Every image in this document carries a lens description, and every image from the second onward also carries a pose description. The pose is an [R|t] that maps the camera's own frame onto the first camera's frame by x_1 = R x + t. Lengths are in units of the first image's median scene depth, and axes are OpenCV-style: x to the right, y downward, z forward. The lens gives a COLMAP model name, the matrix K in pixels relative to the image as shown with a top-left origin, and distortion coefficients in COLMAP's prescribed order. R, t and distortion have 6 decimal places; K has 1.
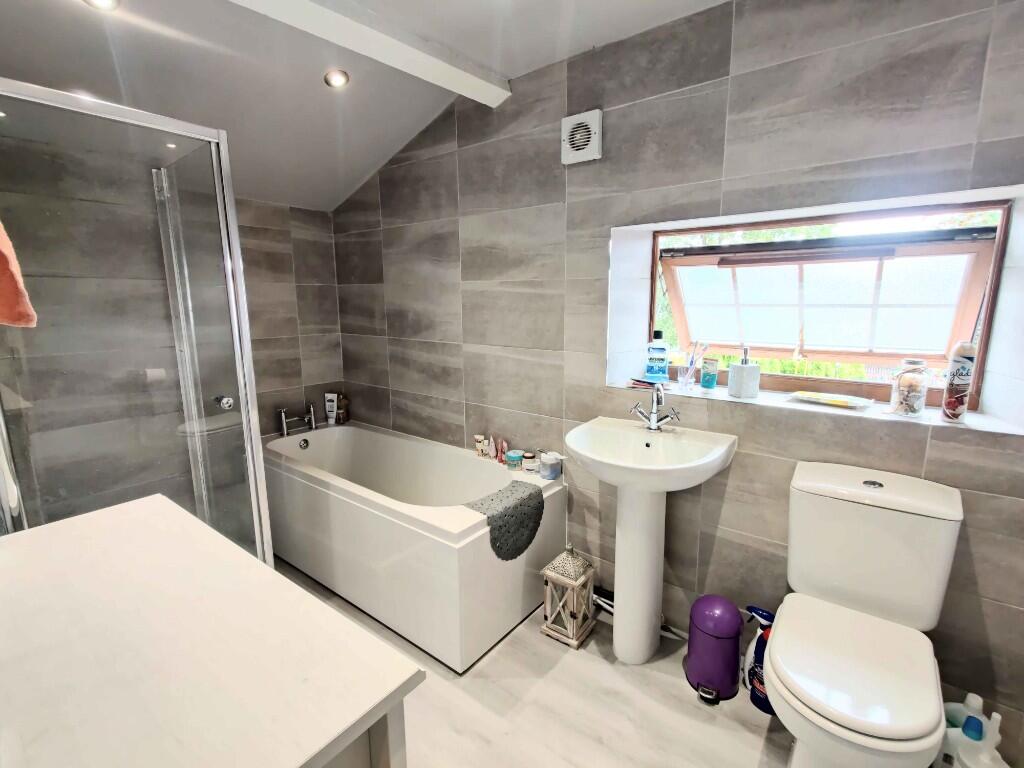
lens RADIAL K [[480.0, 0, 513.0], [0, 480.0, 383.2], [0, 0, 1]] dist [-0.000873, -0.000148]
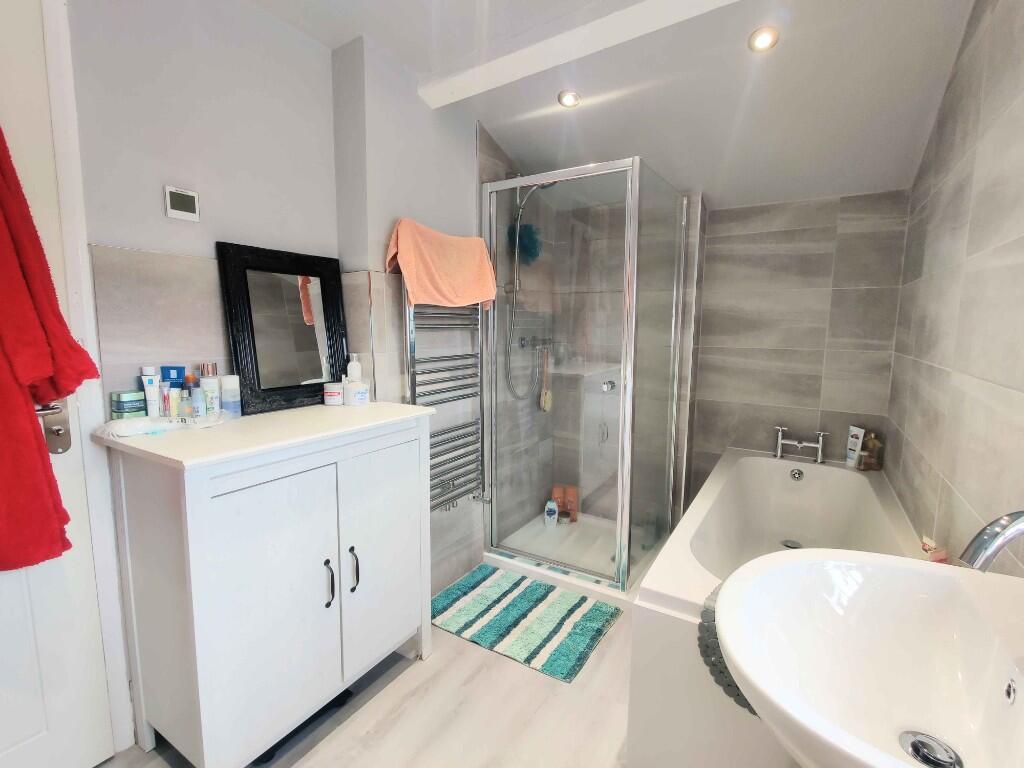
lens RADIAL K [[480.0, 0, 512.7], [0, 480.0, 384.8], [0, 0, 1]] dist [-0.000873, -0.000148]
pose [[0.102527, 0.123962, -0.986976, 0.337317], [-0.184999, 0.977271, 0.103525, -0.024573], [0.977376, 0.171976, 0.123130, 0.373189]]
